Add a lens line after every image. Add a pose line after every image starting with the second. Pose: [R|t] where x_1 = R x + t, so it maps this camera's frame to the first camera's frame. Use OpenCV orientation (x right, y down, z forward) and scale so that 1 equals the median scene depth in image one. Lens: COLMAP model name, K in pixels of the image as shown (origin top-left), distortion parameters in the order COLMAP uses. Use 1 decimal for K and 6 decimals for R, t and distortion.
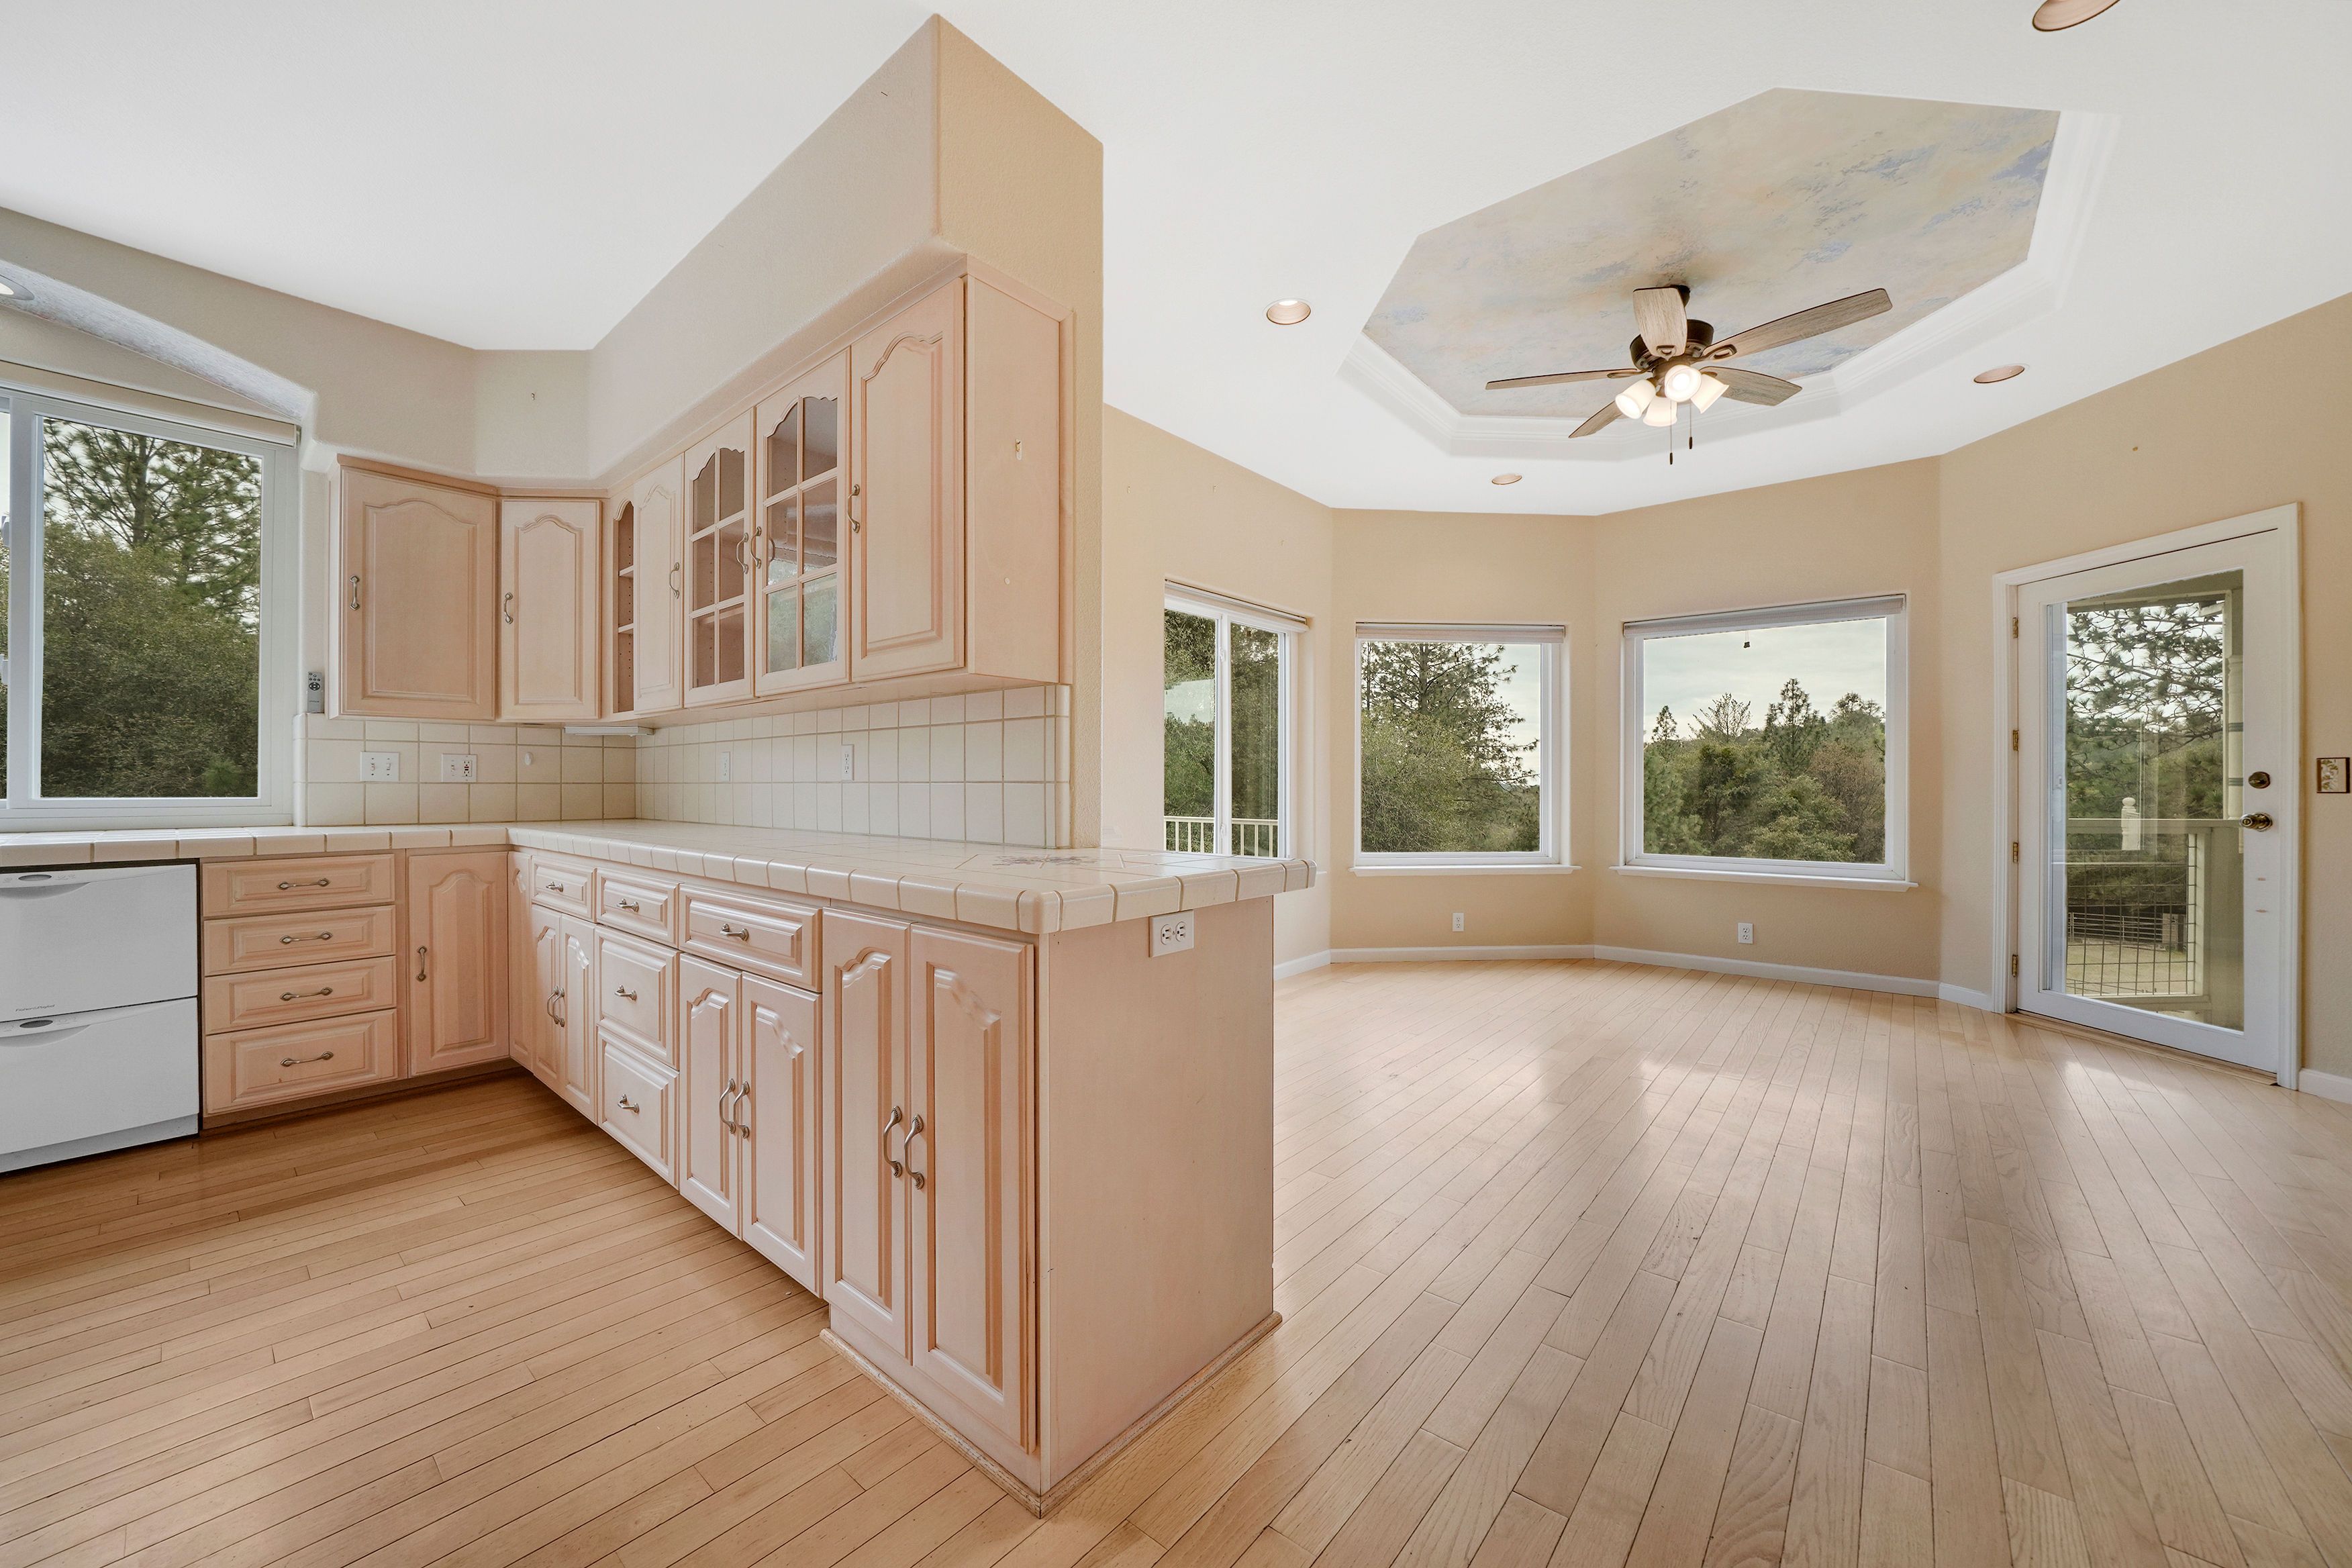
lens RADIAL K [[877.0, 0, 1148.7], [0, 877.0, 778.2], [0, 0, 1]] dist [-0.019504, 0.001997]
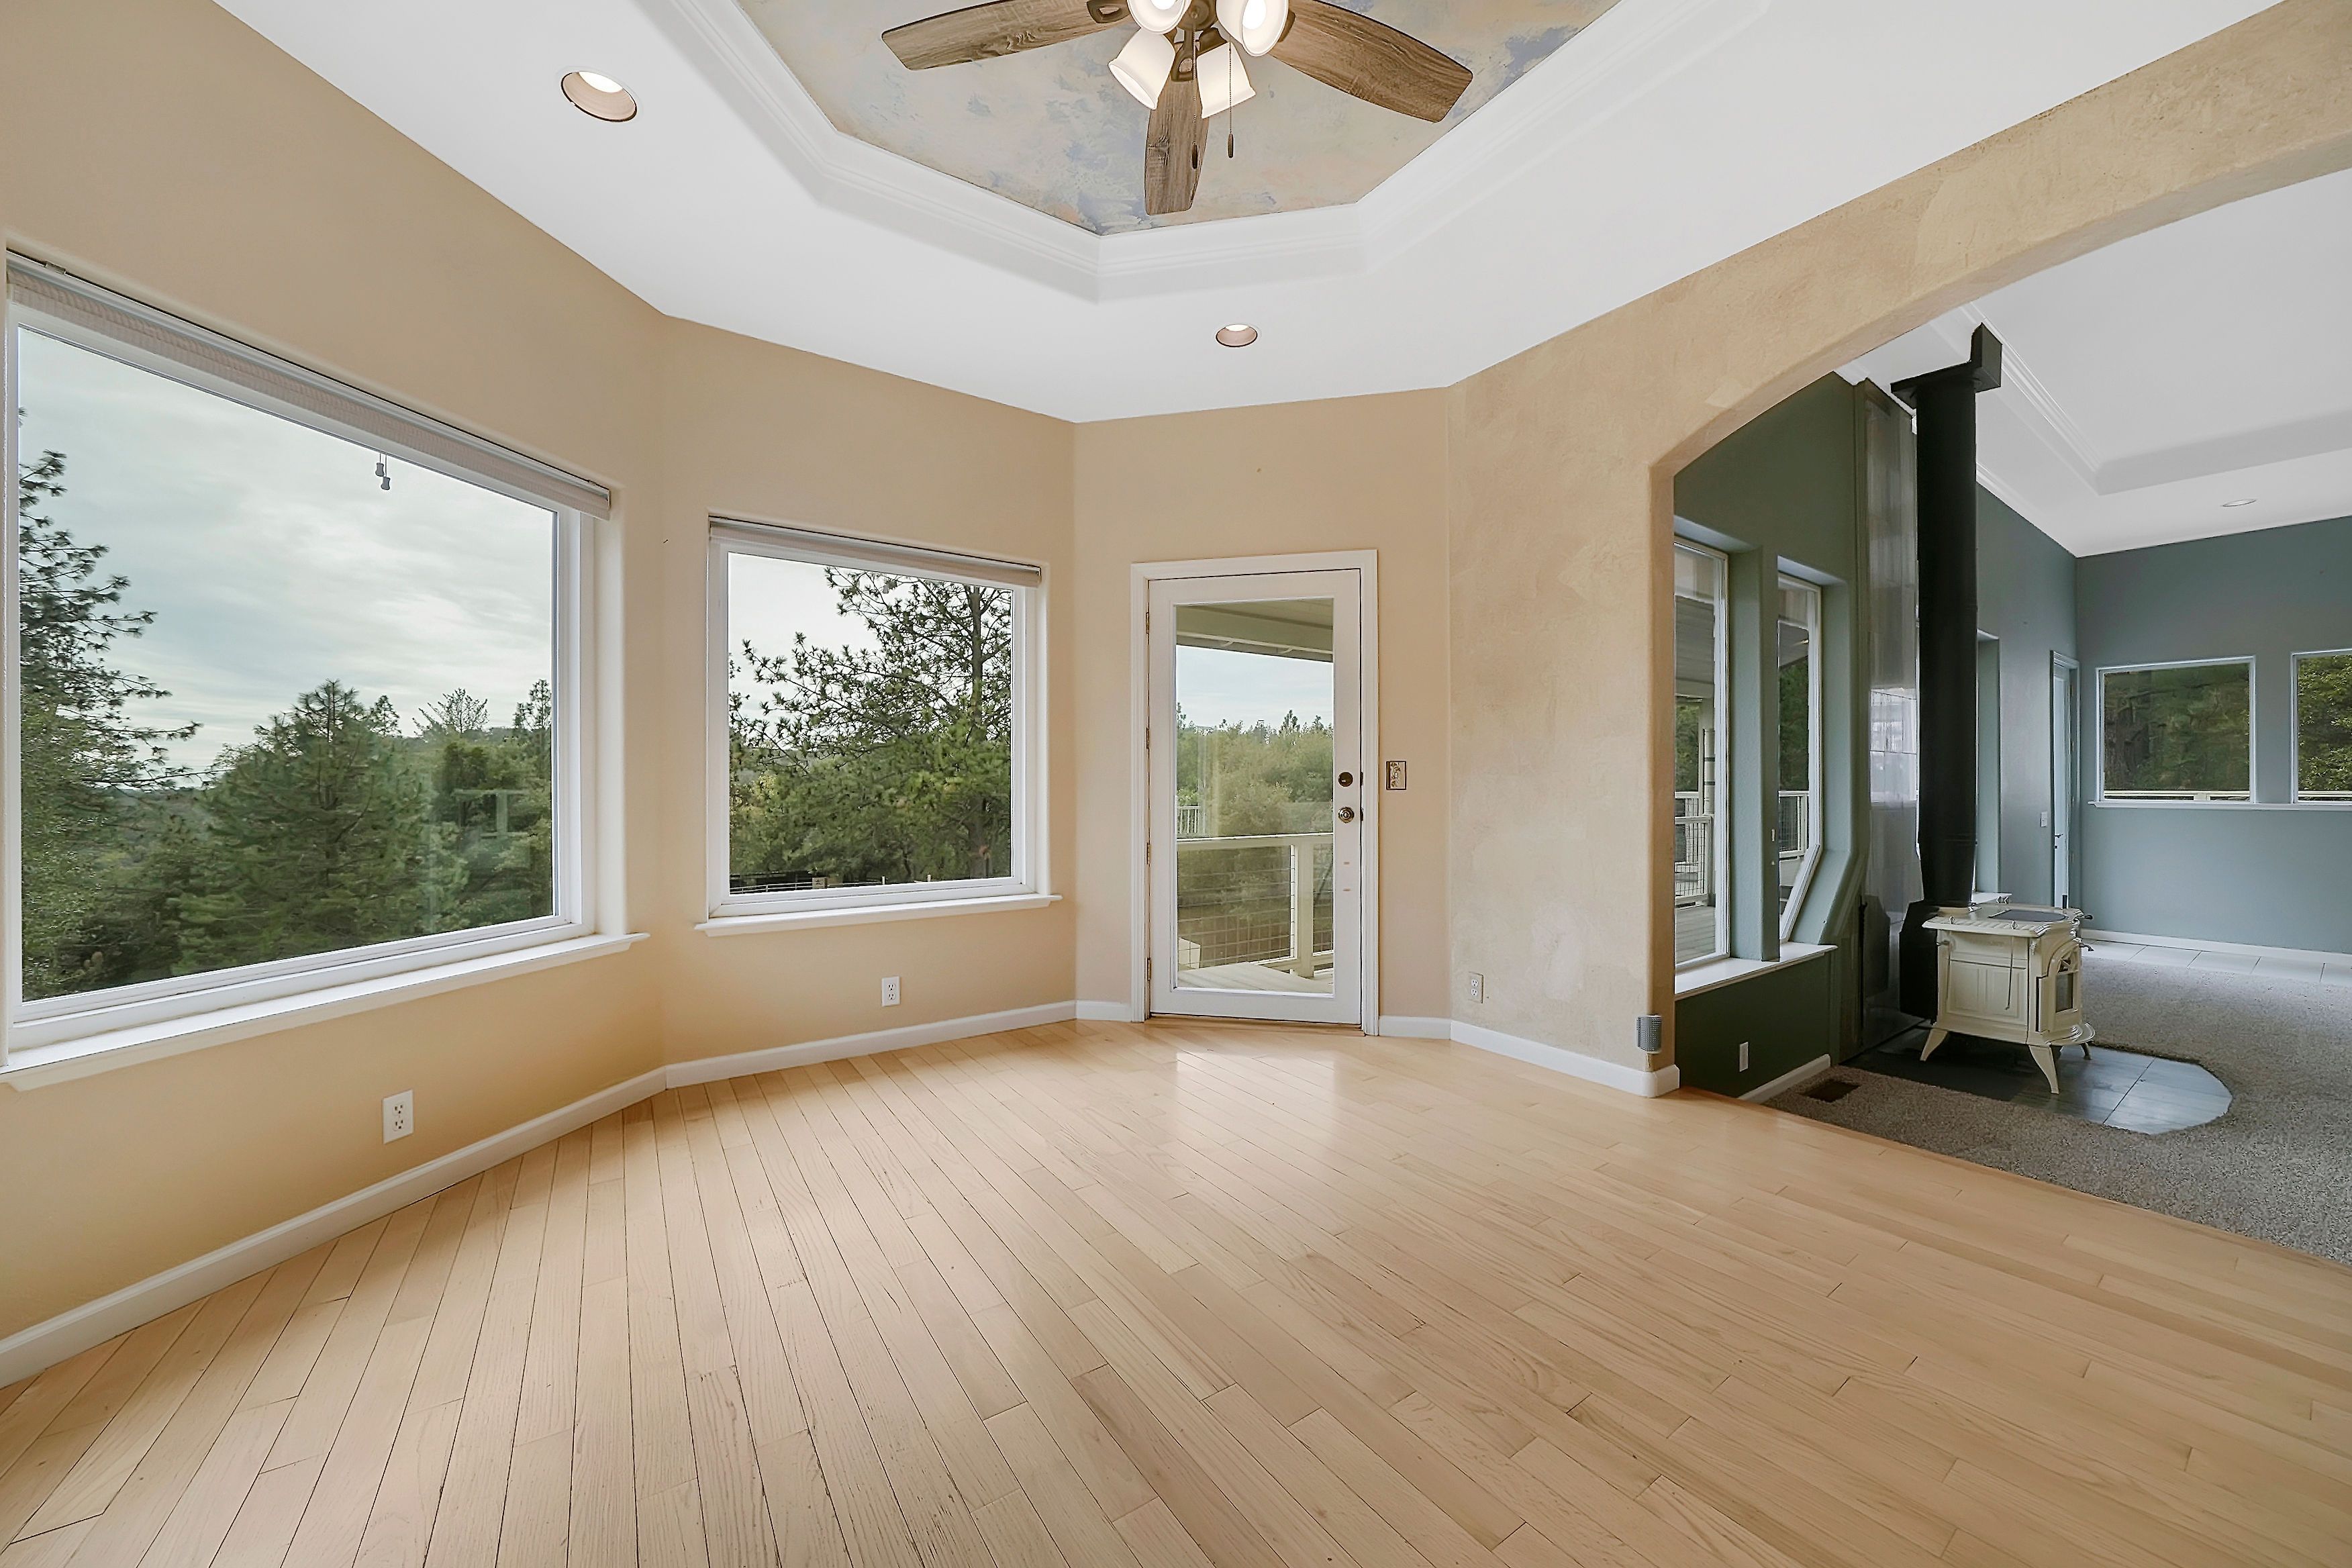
lens RADIAL K [[847.4, 0, 1188.2], [0, 847.4, 788.0], [0, 0, 1]] dist [-0.020683, -0.000067]
pose [[0.252139, -0.004686, 0.967680, 0.106694], [-0.003591, 0.999977, 0.005778, 0.007495], [-0.967684, -0.004931, 0.252116, 0.845449]]
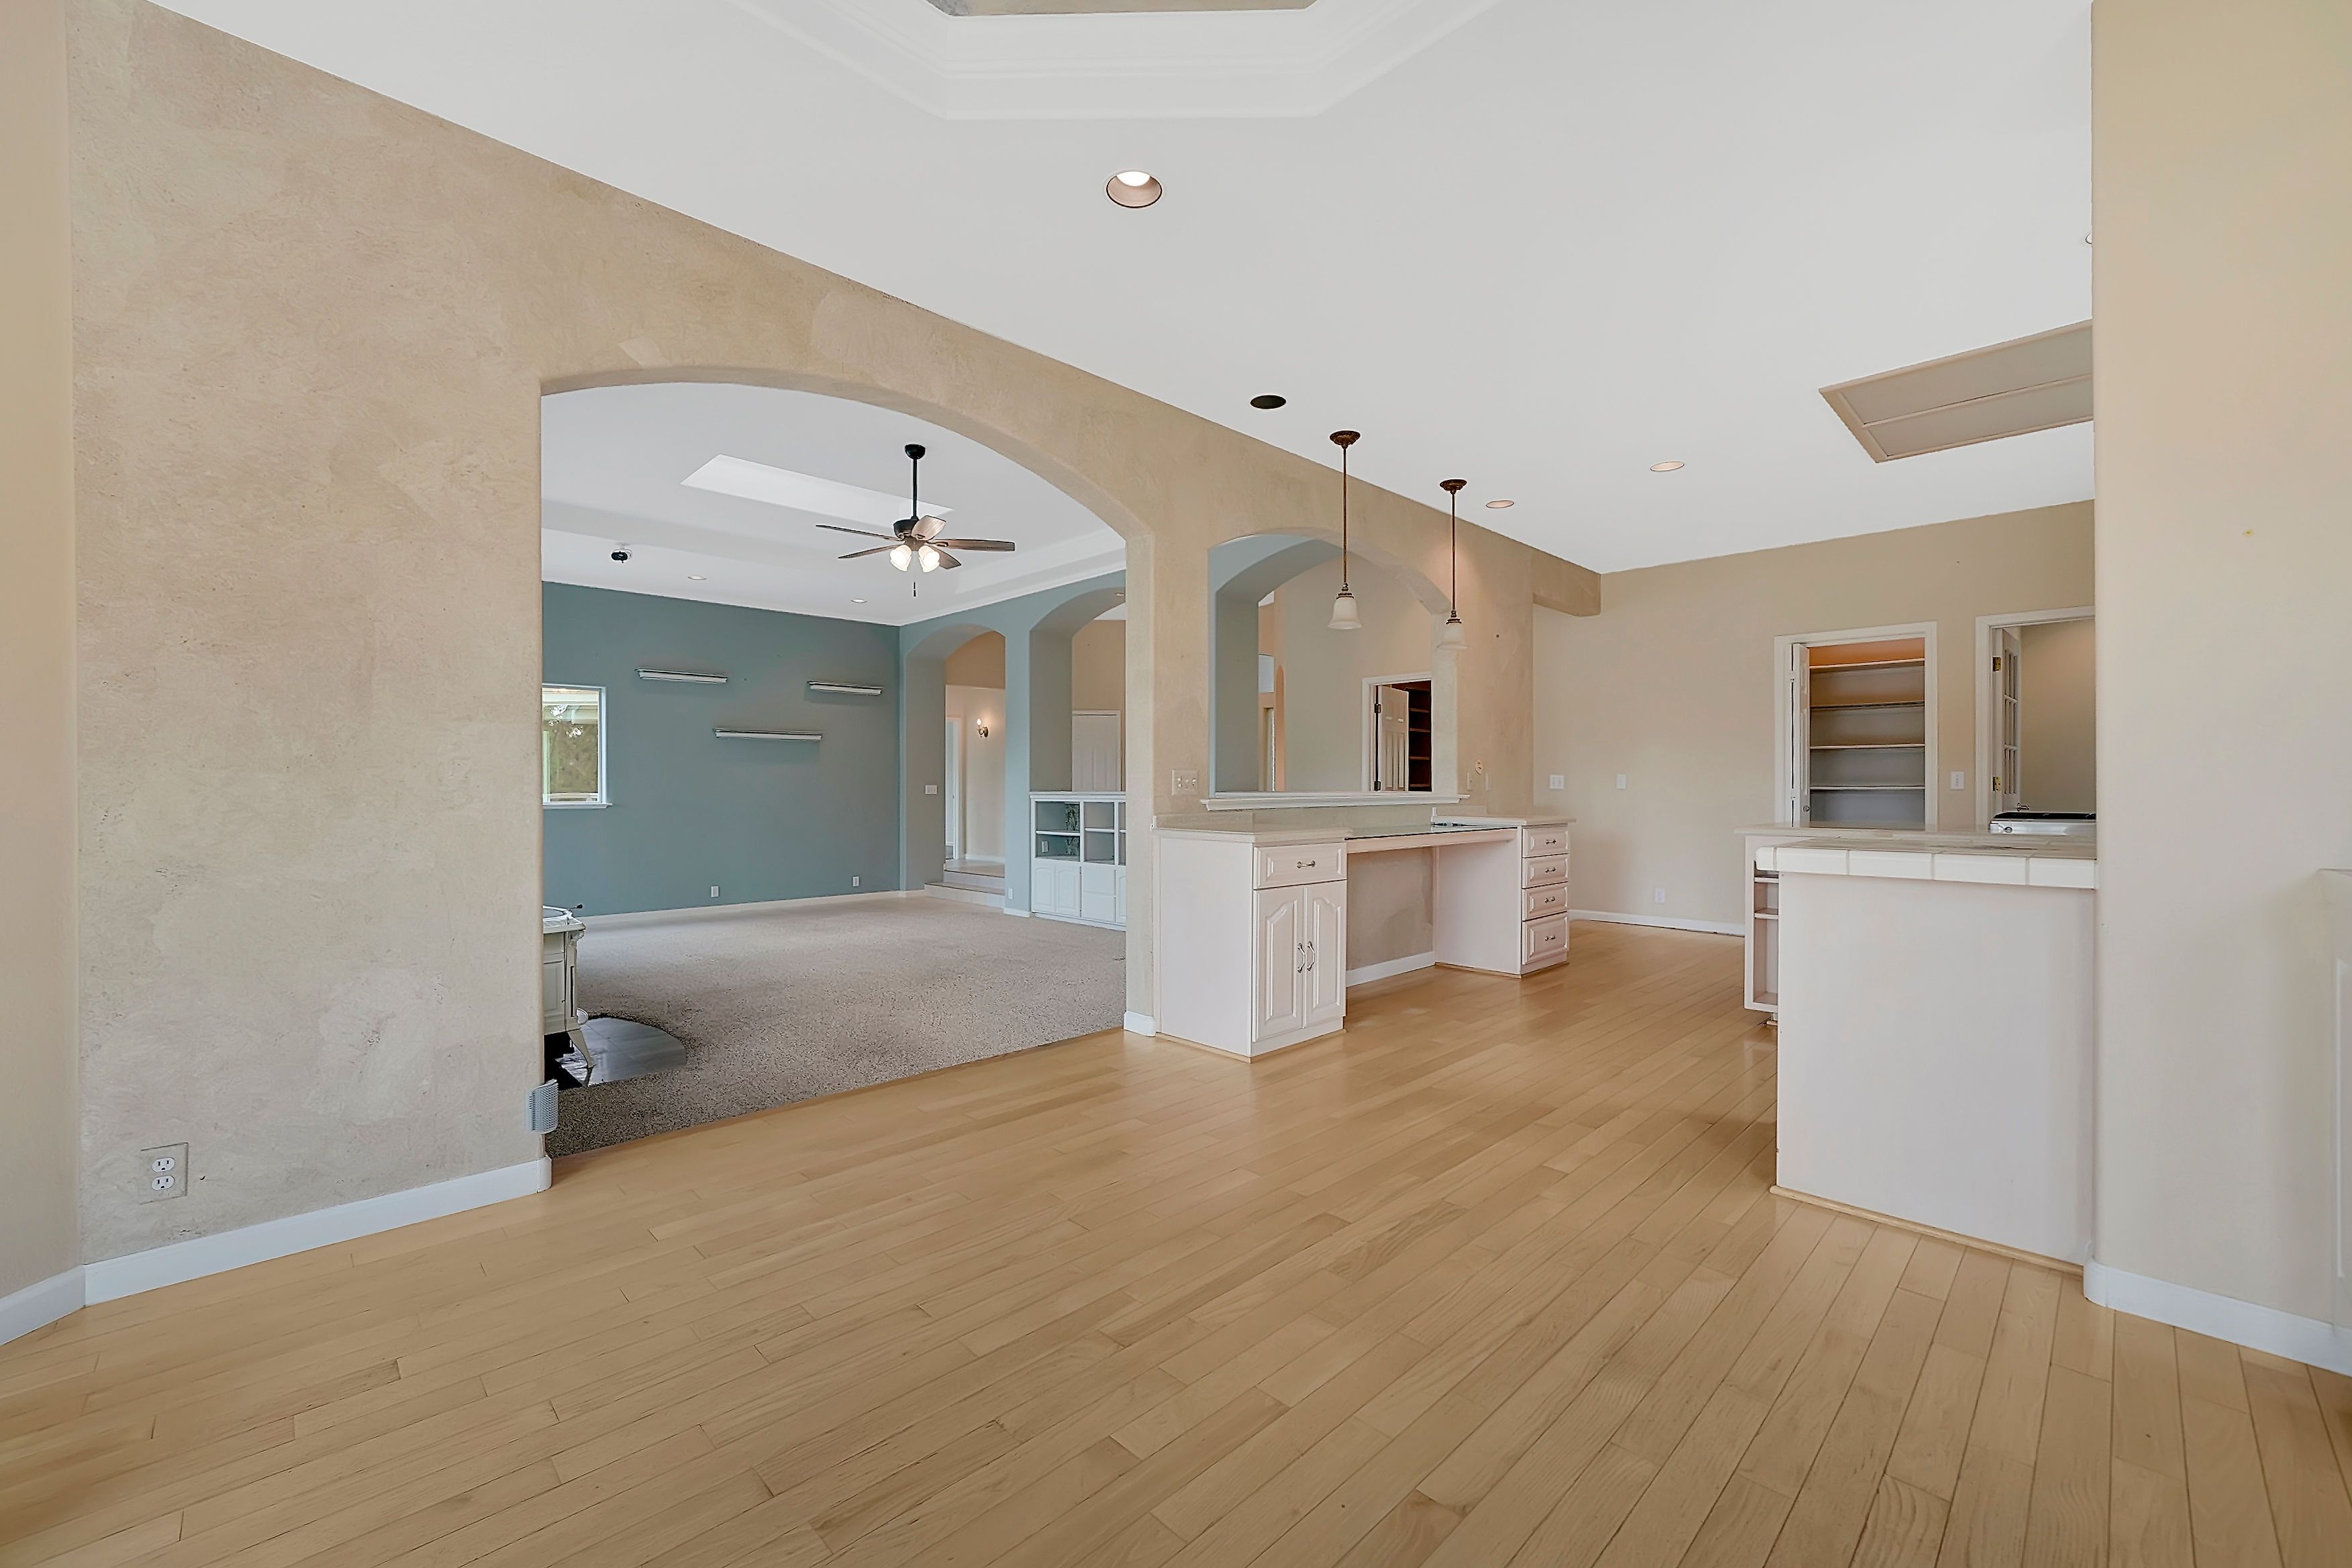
lens RADIAL K [[926.5, 0, 1170.2], [0, 926.5, 787.2], [0, 0, 1]] dist [-0.009403, 0.000564]
pose [[-0.995805, -0.000732, 0.091493, 0.483897], [-0.001223, 0.999985, -0.005310, 0.009370], [-0.091488, -0.005399, -0.995792, 1.282916]]
